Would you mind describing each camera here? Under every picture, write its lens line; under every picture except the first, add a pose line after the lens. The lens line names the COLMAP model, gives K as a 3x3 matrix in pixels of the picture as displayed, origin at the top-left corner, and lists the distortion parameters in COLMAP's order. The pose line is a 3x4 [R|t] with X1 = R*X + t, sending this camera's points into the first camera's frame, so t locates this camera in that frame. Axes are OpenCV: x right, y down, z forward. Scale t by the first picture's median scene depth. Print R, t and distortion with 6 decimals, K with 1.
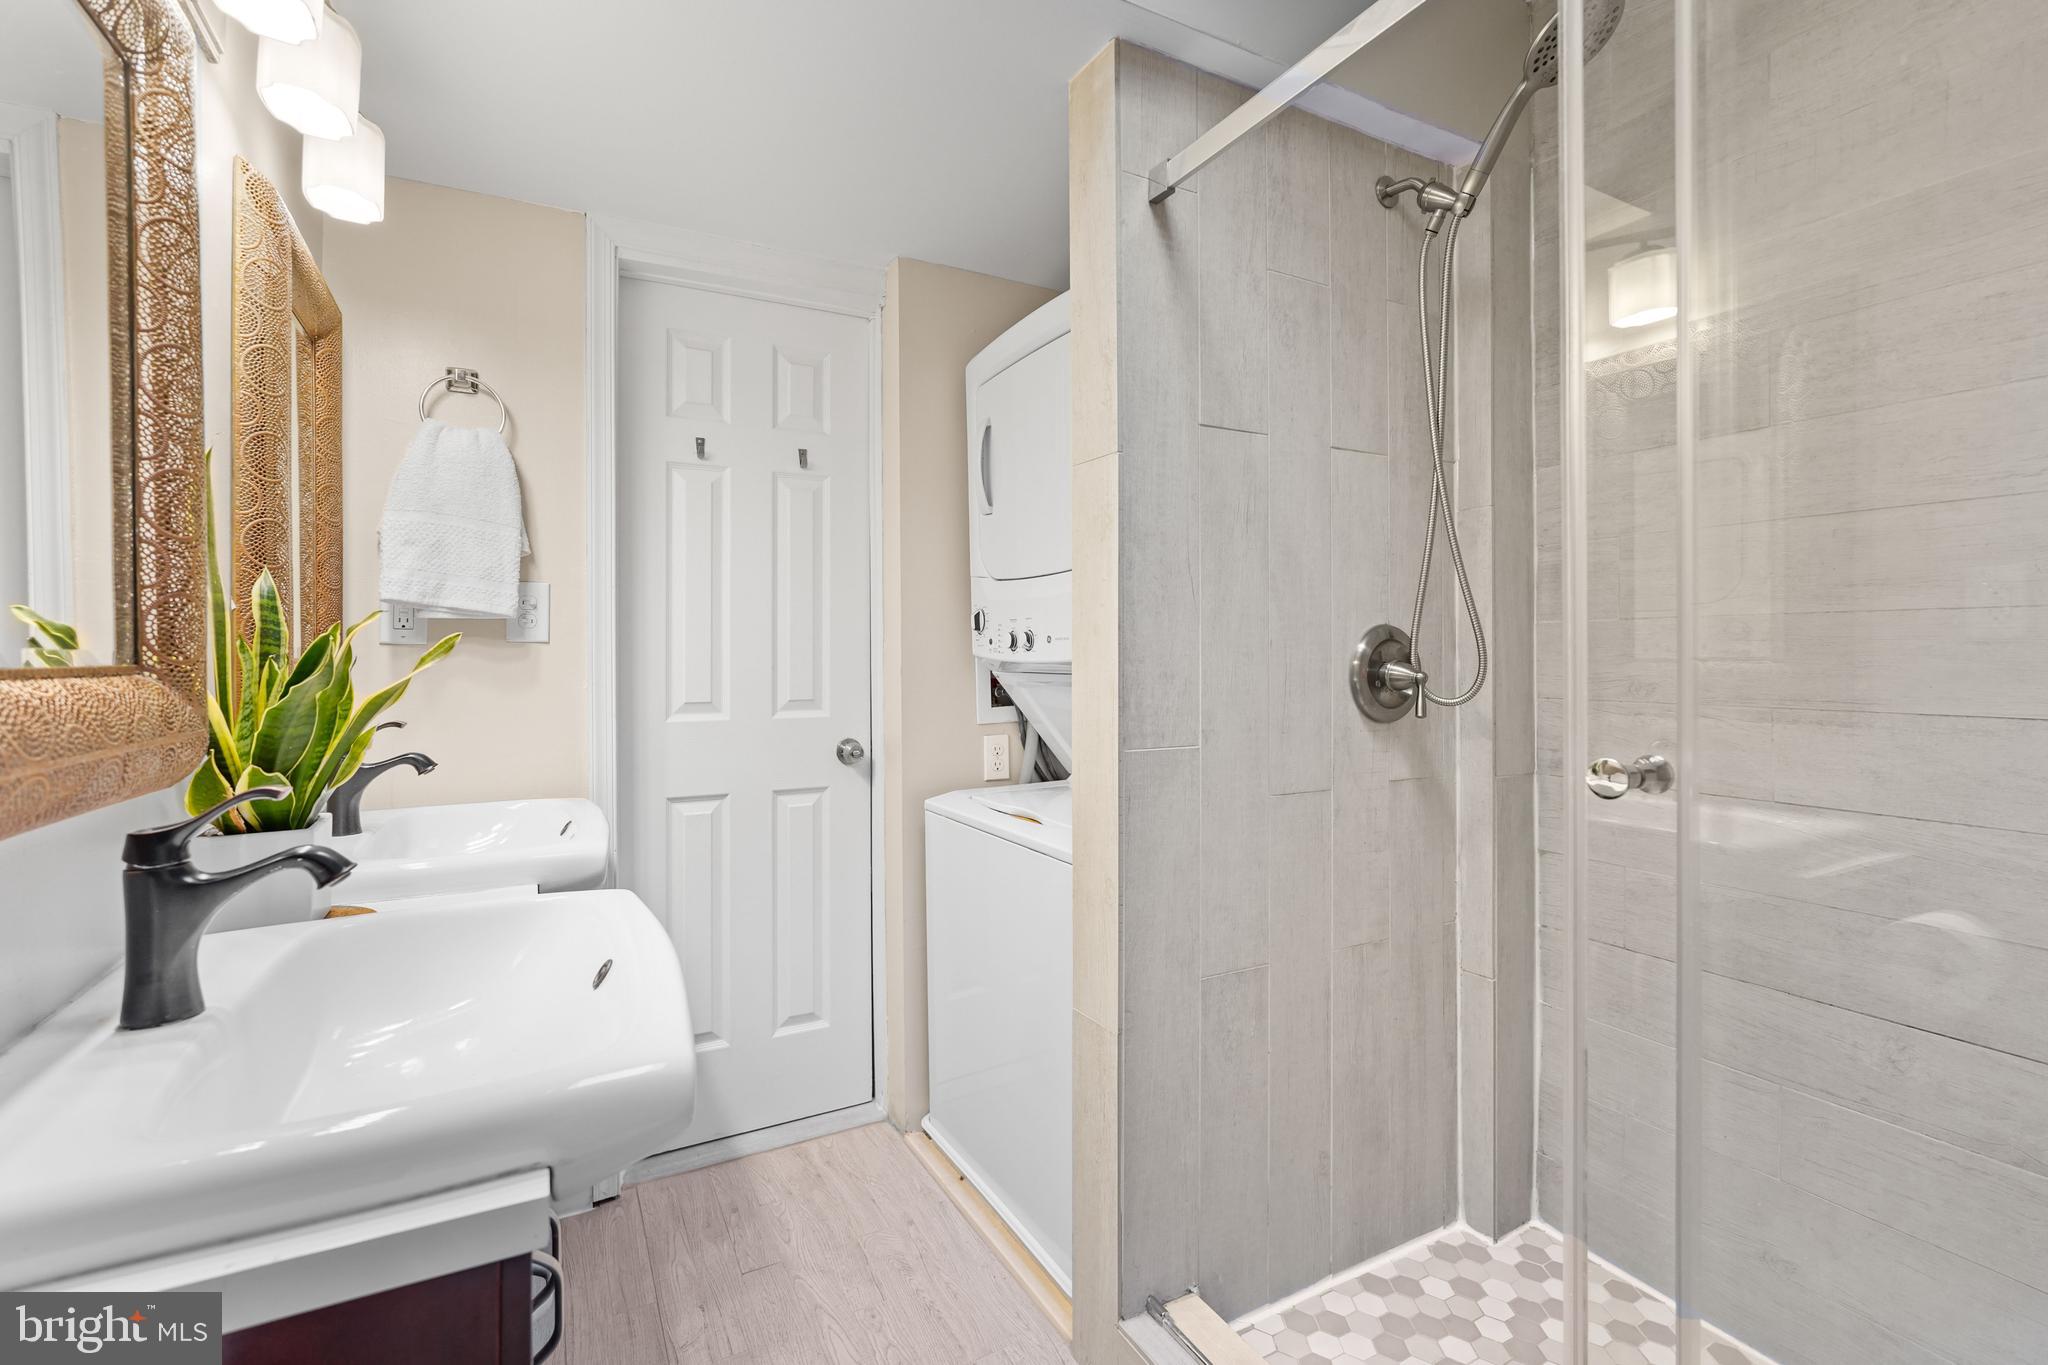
lens RADIAL K [[910.5, 0, 1027.9], [0, 910.5, 668.3], [0, 0, 1]] dist [-0.010123, 0.004594]
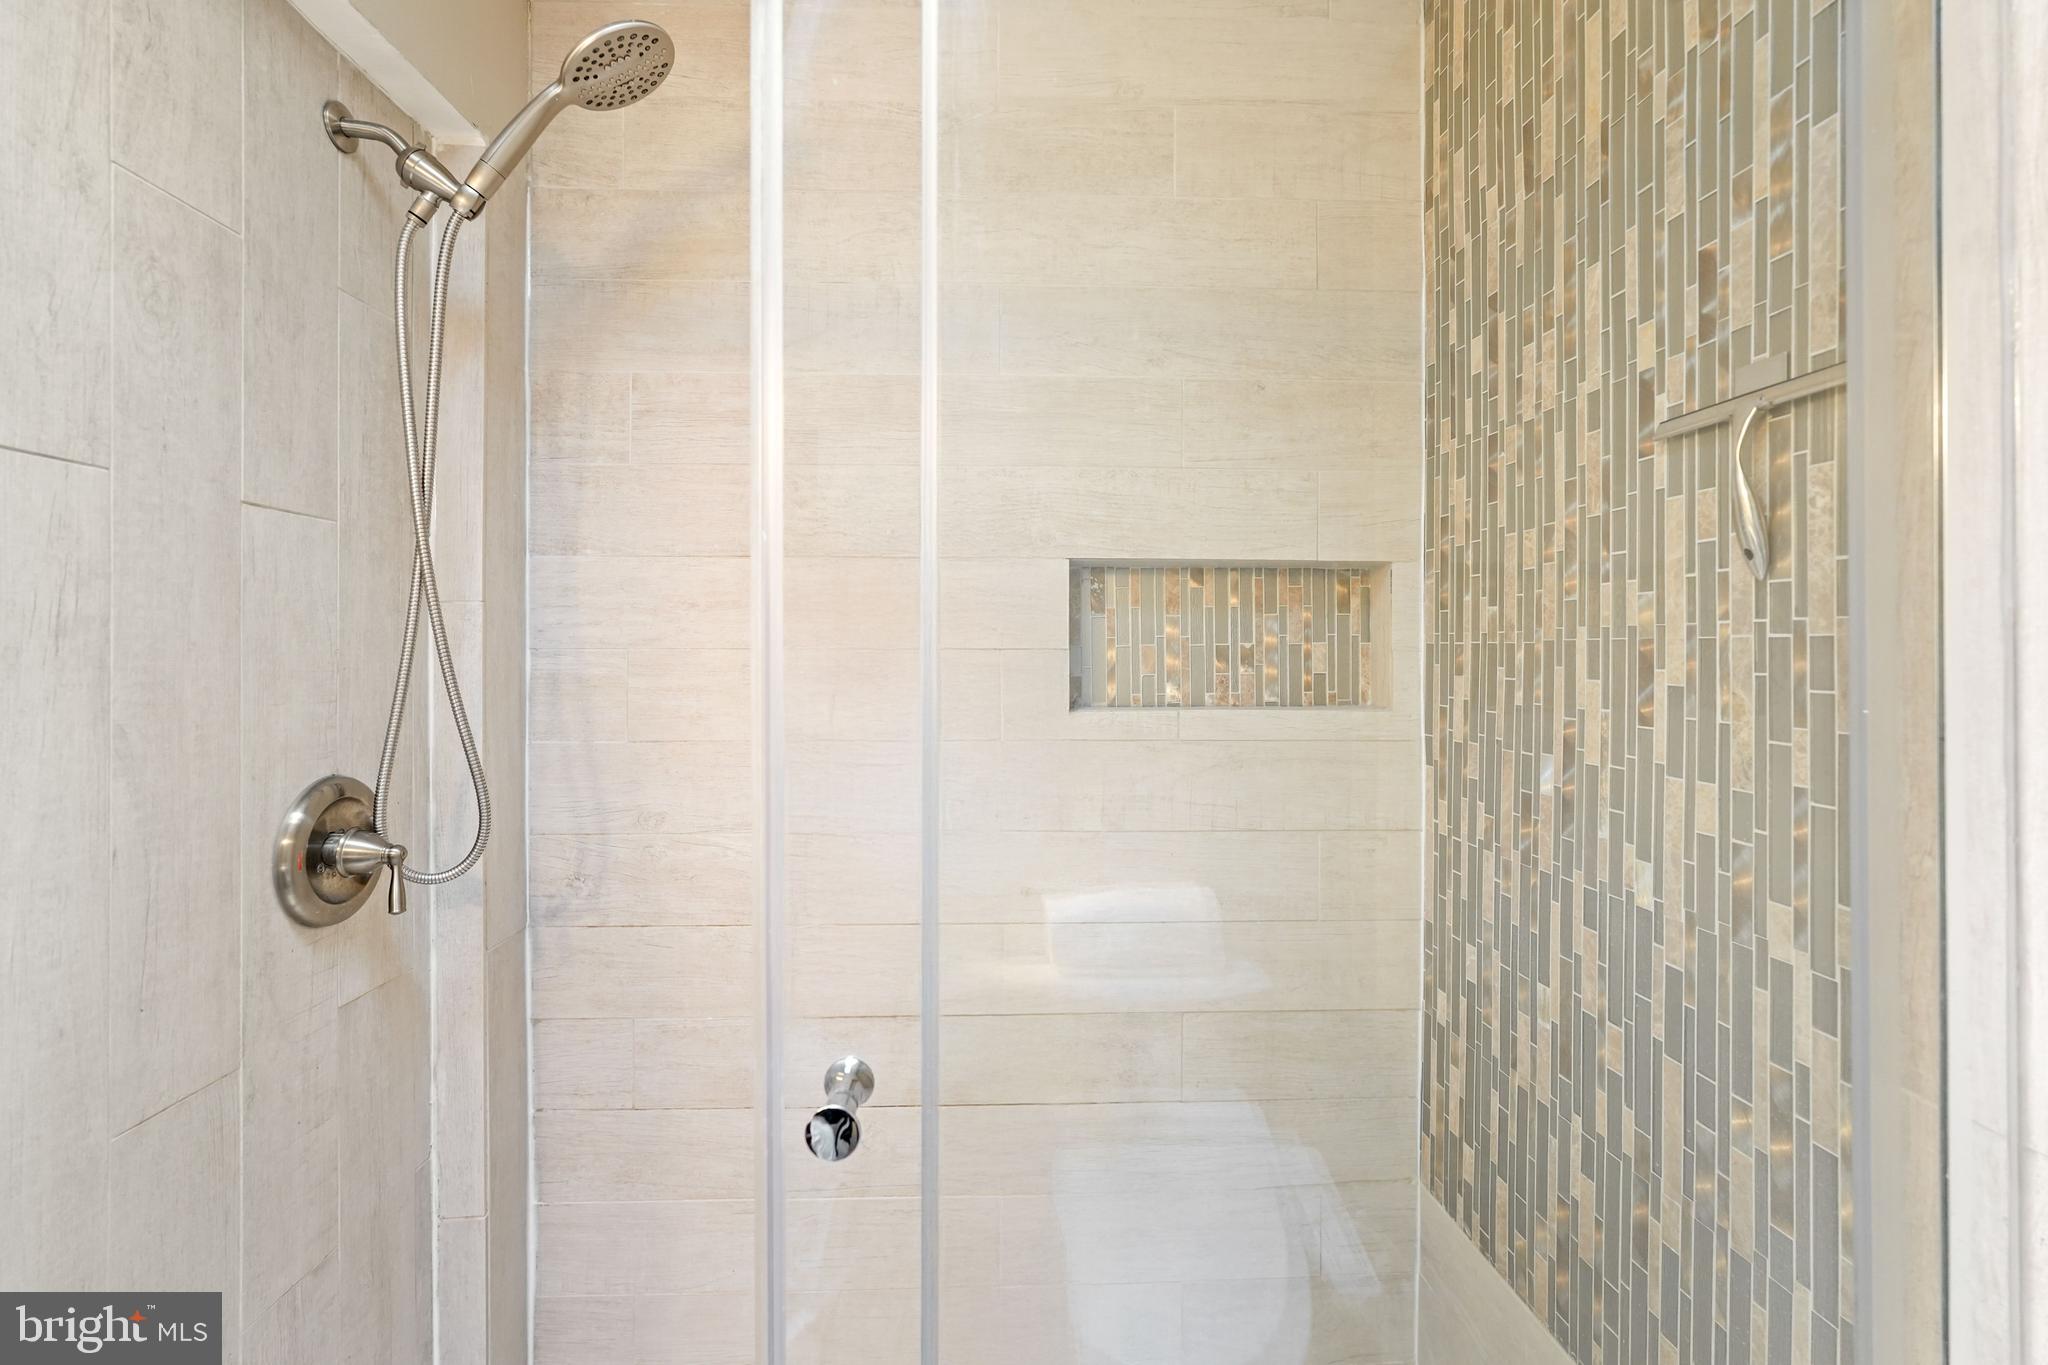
lens RADIAL K [[910.5, 0, 1000.9], [0, 910.5, 648.6], [0, 0, 1]] dist [-0.010123, 0.004594]
pose [[0.447514, 0.005442, 0.894260, 0.021054], [0.008795, 0.999906, -0.010486, -0.130013], [-0.894233, 0.012558, 0.447425, 0.271609]]
